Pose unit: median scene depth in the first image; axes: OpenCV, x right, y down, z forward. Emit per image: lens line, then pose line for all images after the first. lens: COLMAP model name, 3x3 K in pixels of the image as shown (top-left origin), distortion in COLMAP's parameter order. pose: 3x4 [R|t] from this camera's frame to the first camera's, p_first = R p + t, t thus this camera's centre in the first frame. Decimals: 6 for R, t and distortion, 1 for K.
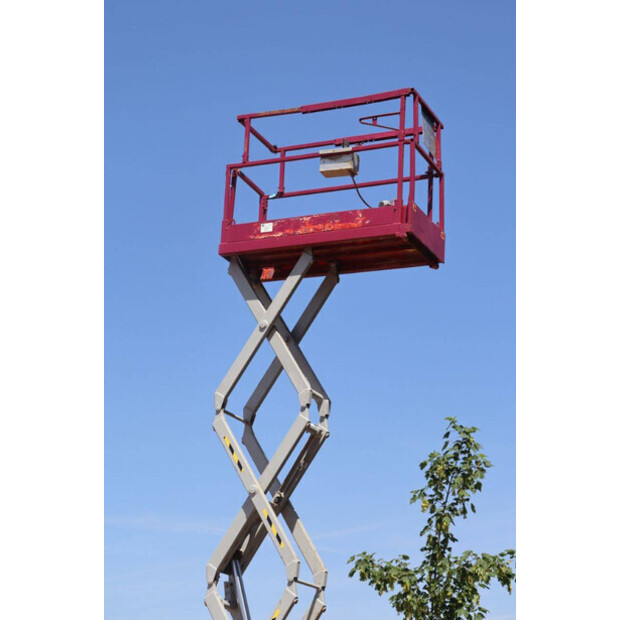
lens RADIAL K [[1429.9, 0, 303.8], [0, 1429.9, 312.0], [0, 0, 1]] dist [0.443195, 0.000000]
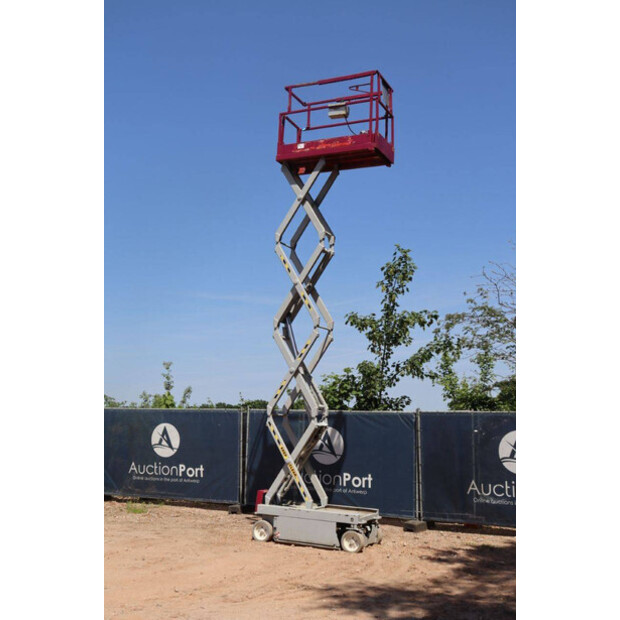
lens RADIAL K [[731.9, 0, 305.8], [0, 731.9, 306.6], [0, 0, 1]] dist [-0.019769, 0.000000]
pose [[0.999655, -0.009379, -0.024519, 0.002451], [0.013056, 0.987924, 0.154389, 0.001917], [0.022774, -0.154656, 0.987706, 0.005756]]
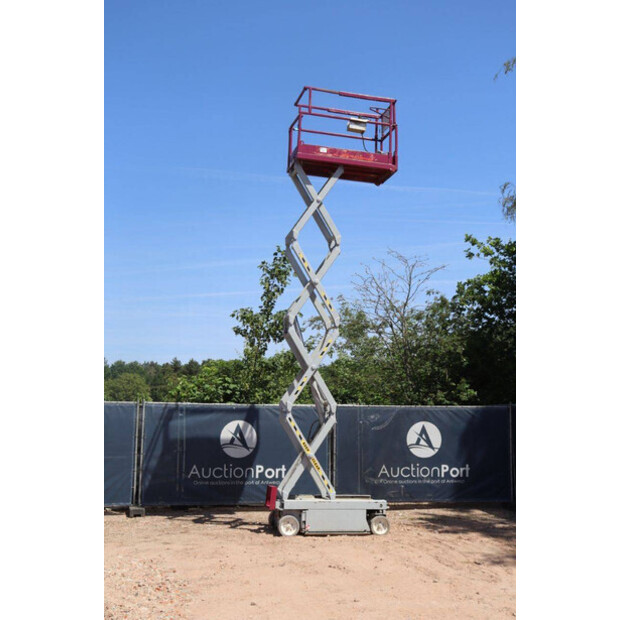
lens RADIAL K [[731.9, 0, 305.0], [0, 731.9, 308.4], [0, 0, 1]] dist [-0.019769, 0.000000]
pose [[0.775789, 0.070811, 0.627007, -0.658287], [-0.183138, 0.976178, 0.116350, 0.040787], [-0.603831, -0.205092, 0.770276, 0.198730]]
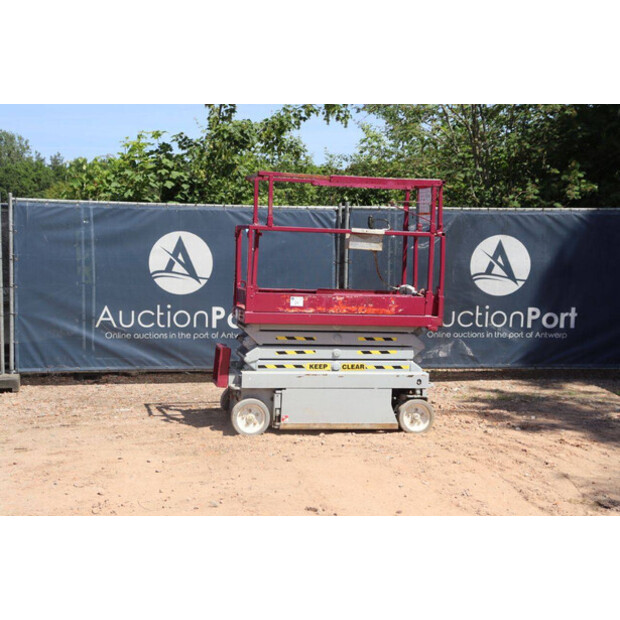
lens RADIAL K [[1032.4, 0, 304.5], [0, 1032.4, 312.6], [0, 0, 1]] dist [0.128865, 0.000000]
pose [[0.790766, -0.064270, 0.608735, -0.483794], [-0.180566, 0.925728, 0.332299, 0.104404], [-0.584880, -0.372688, 0.720430, 0.347532]]
